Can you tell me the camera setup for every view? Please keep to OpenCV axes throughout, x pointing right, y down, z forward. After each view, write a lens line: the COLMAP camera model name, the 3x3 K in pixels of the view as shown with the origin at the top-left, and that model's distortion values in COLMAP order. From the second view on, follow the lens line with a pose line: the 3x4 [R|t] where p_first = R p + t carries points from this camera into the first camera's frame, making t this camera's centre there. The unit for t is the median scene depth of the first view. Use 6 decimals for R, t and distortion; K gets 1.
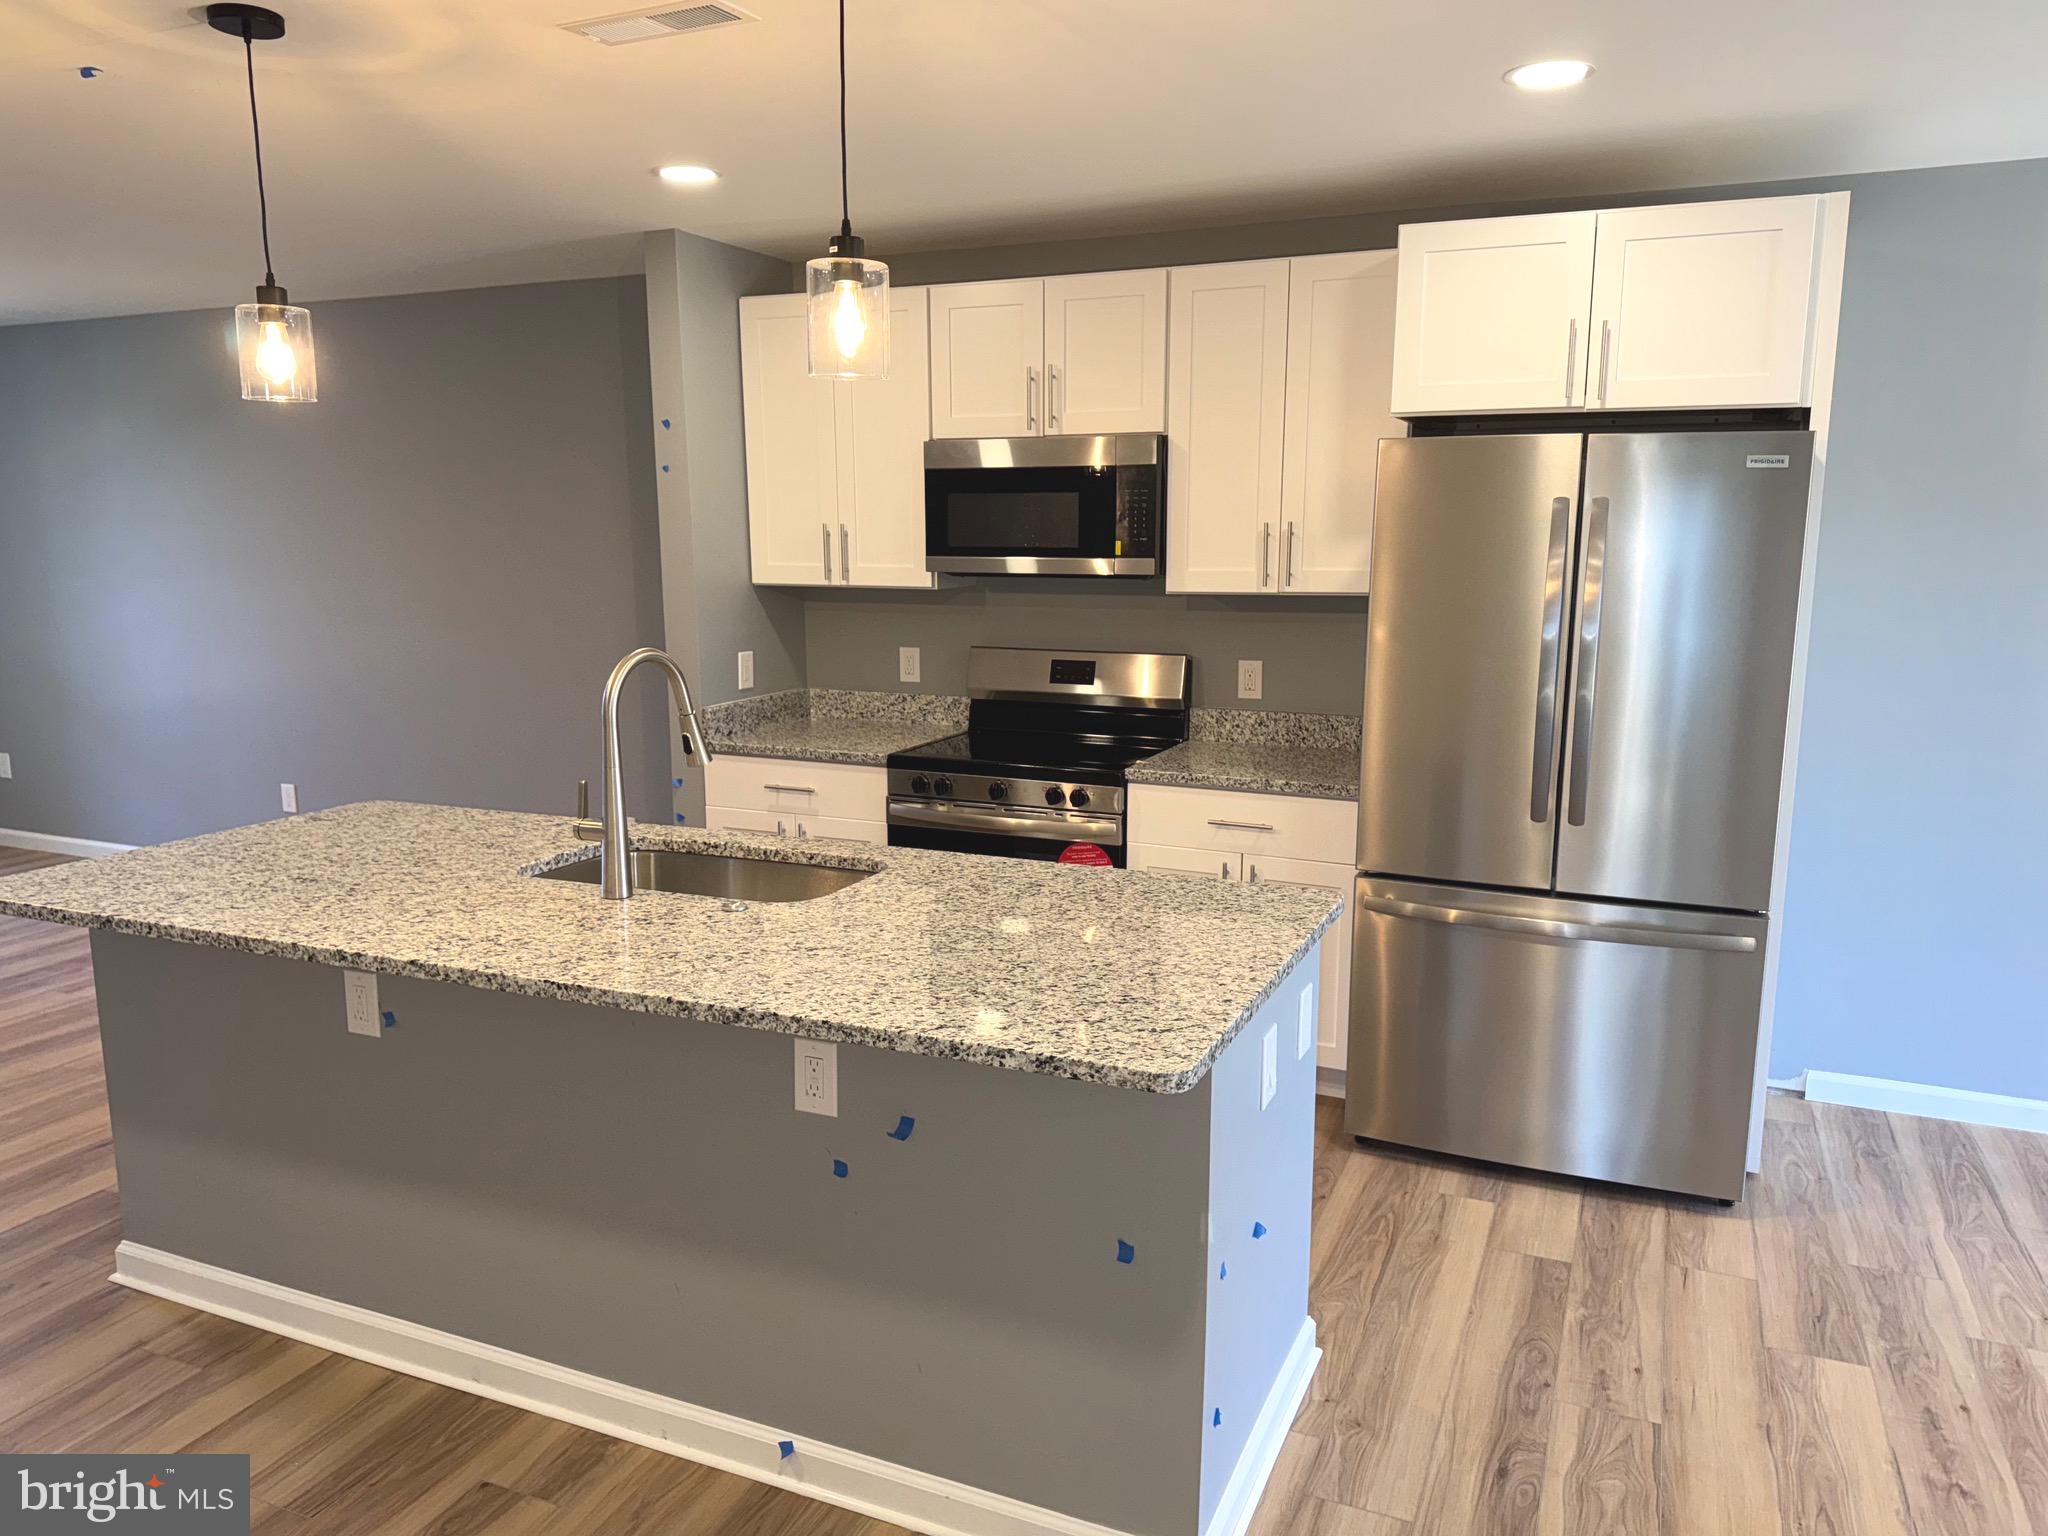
lens RADIAL K [[1406.0, 0, 1007.8], [0, 1406.0, 767.9], [0, 0, 1]] dist [0.065778, -0.092501]
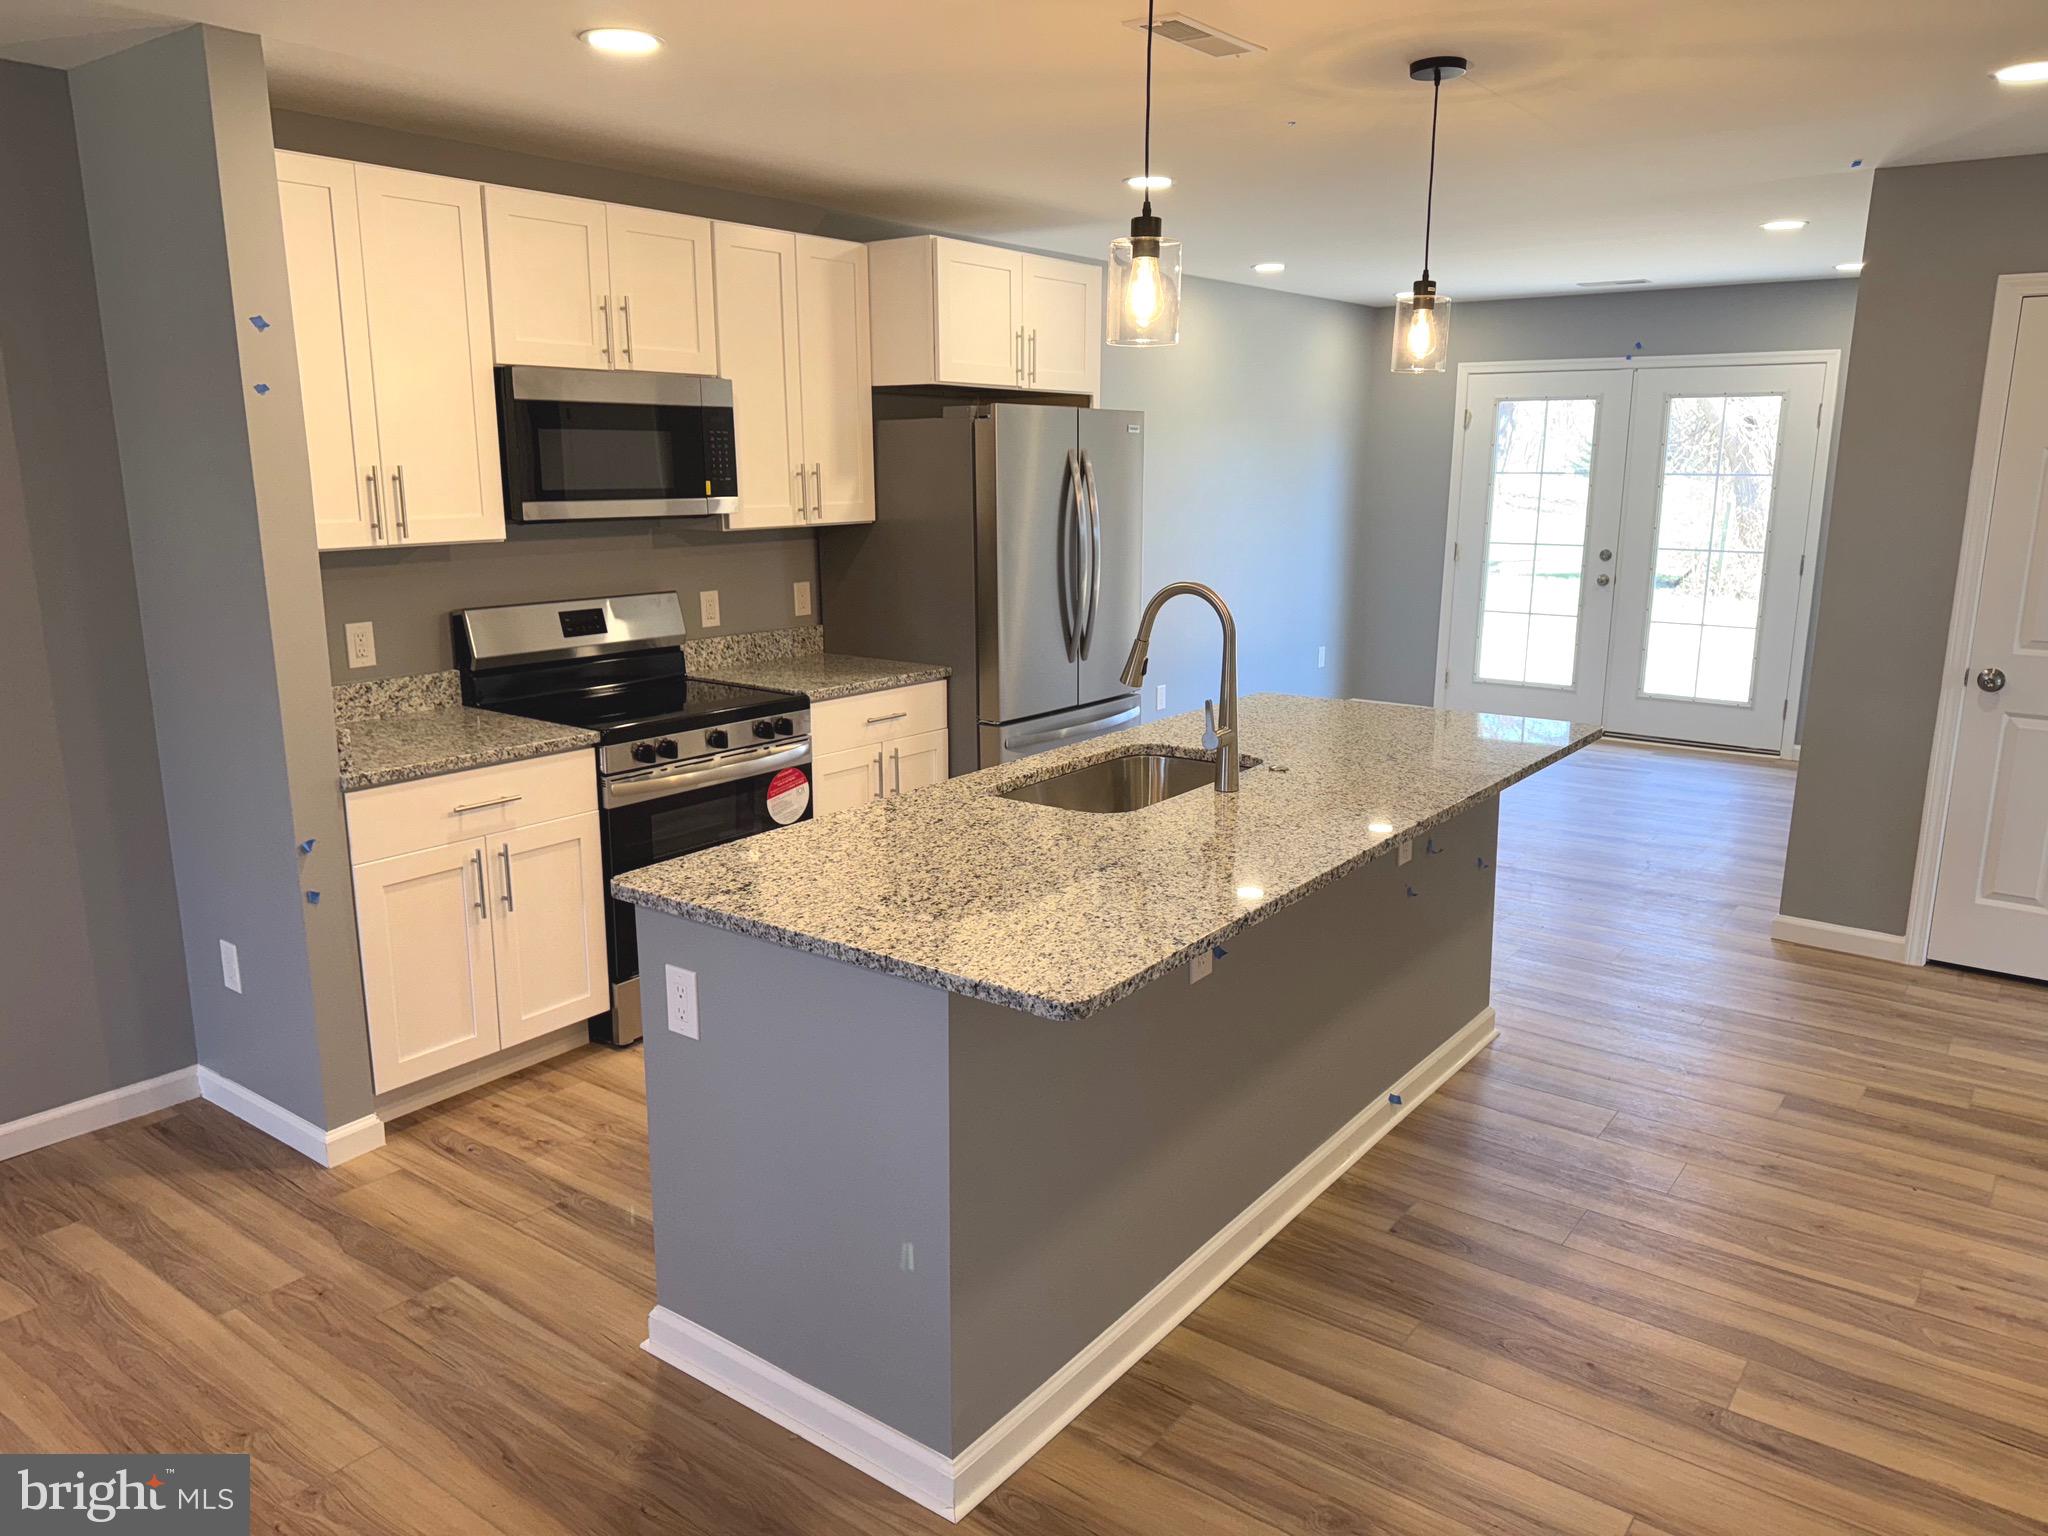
lens RADIAL K [[1441.5, 0, 1024.0], [0, 1441.5, 768.0], [0, 0, 1]] dist [0.072306, -0.100366]
pose [[0.238260, -0.207969, 0.948673, -1.465766], [0.164989, 0.971273, 0.171486, -0.162901], [-0.957085, 0.115662, 0.265728, 0.842725]]
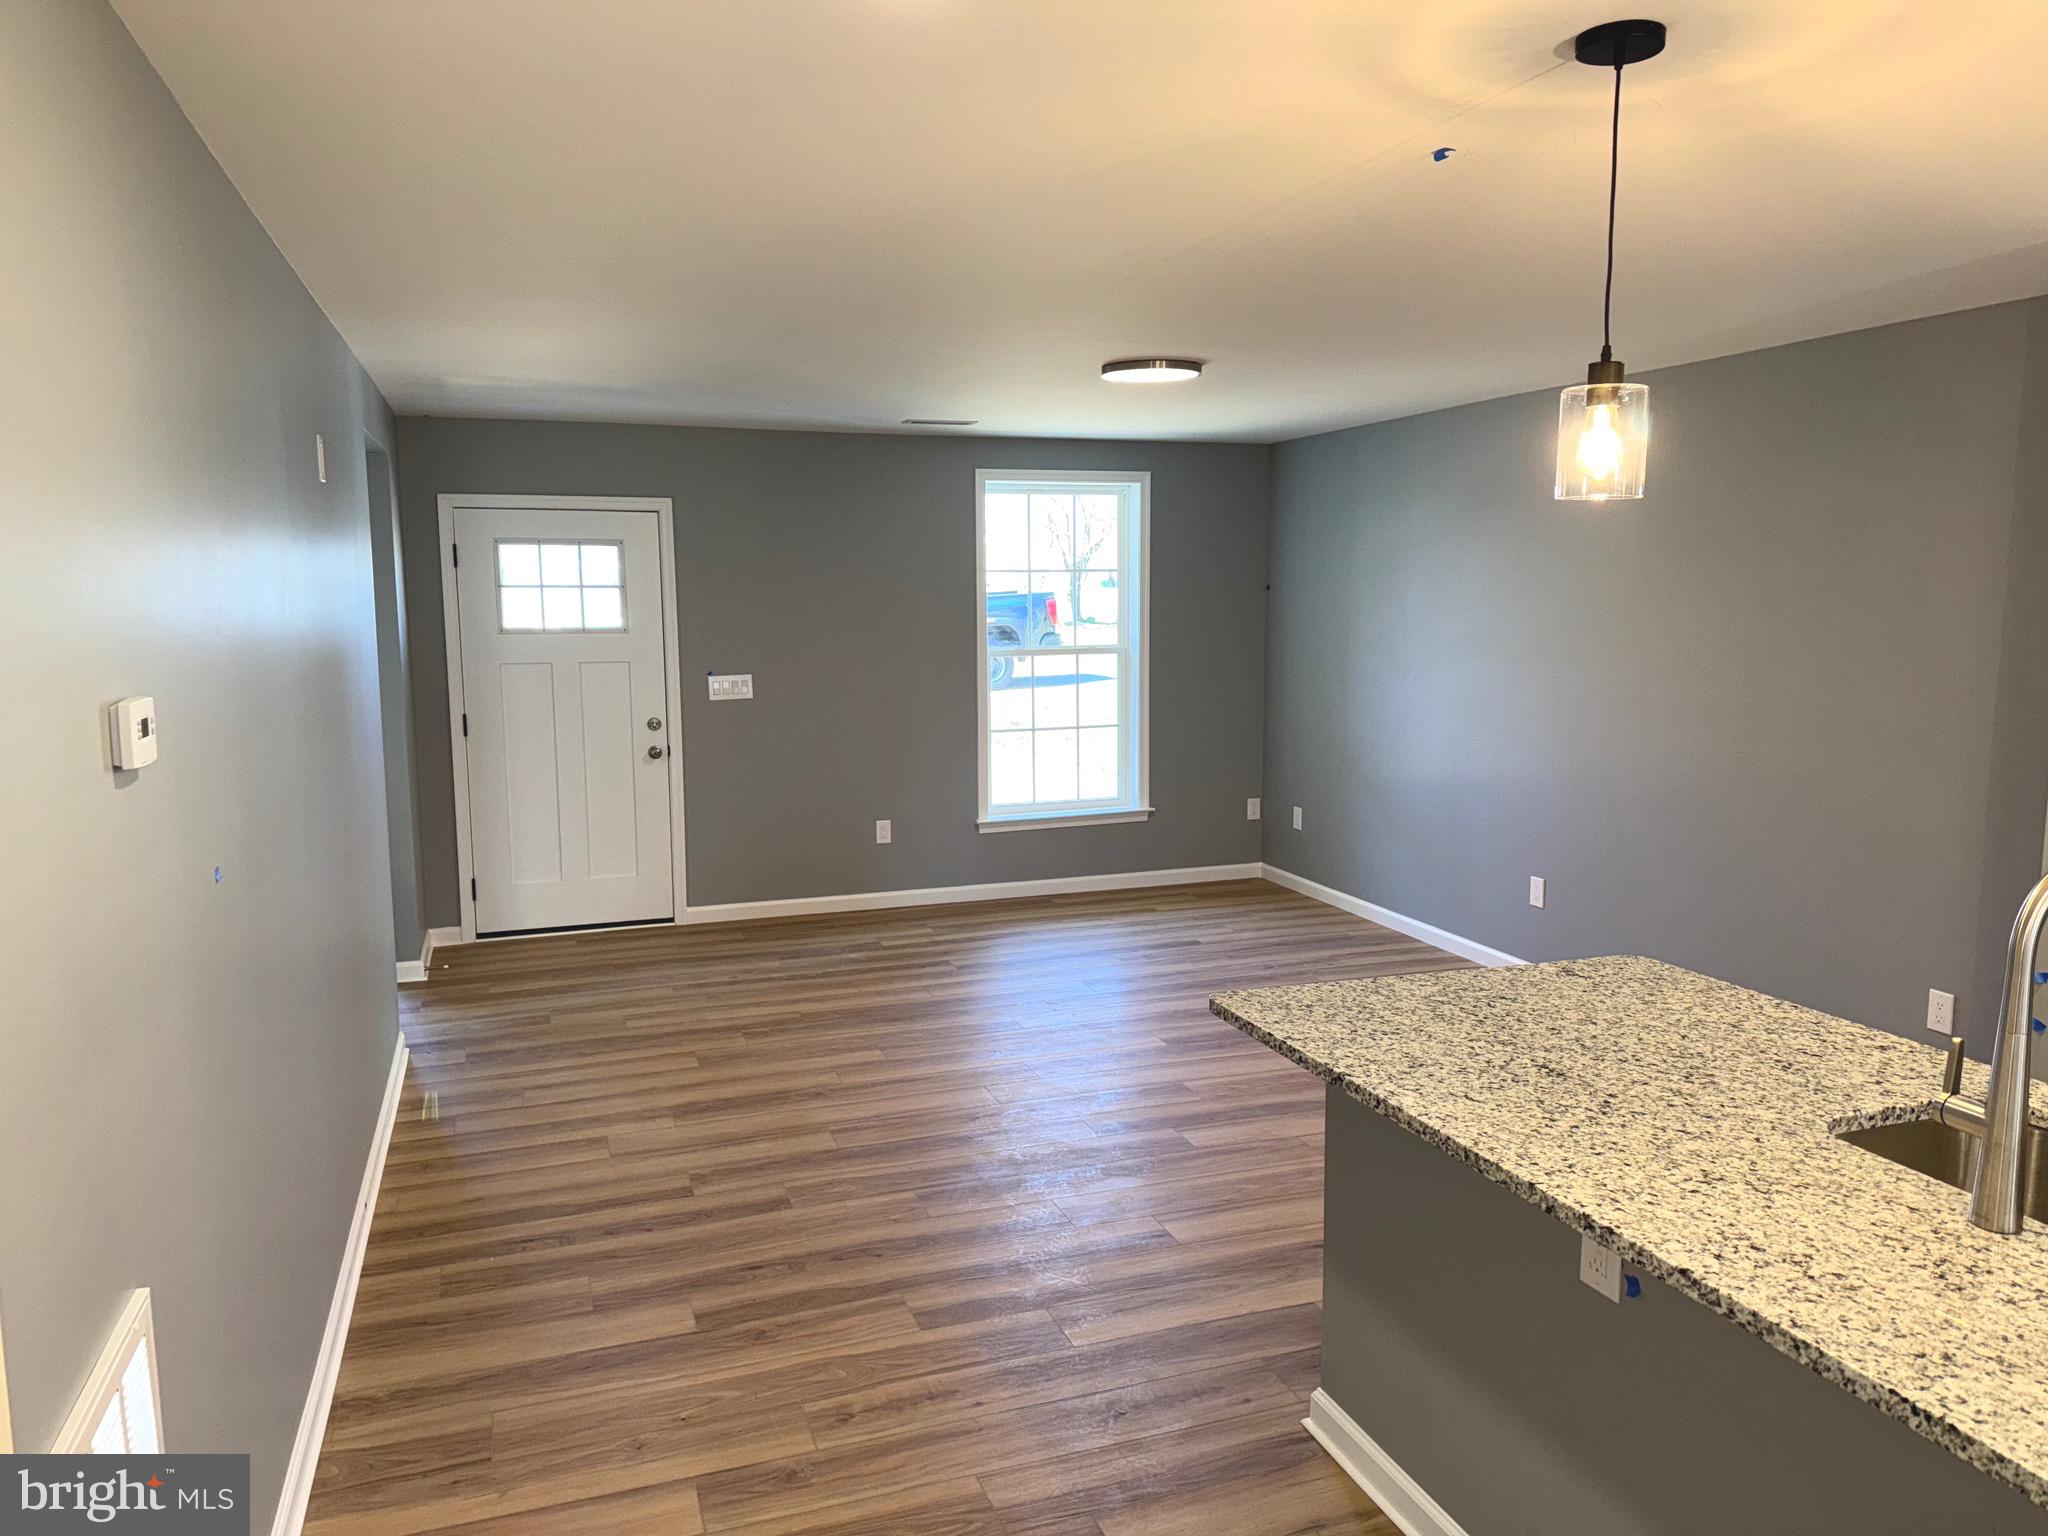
lens RADIAL K [[1406.0, 0, 1007.8], [0, 1406.0, 767.9], [0, 0, 1]] dist [0.065778, -0.092501]
pose [[0.672270, 0.092868, -0.734458, -0.122998], [-0.122019, 0.992432, 0.013800, -0.073297], [0.730182, 0.080341, 0.678513, 0.204910]]
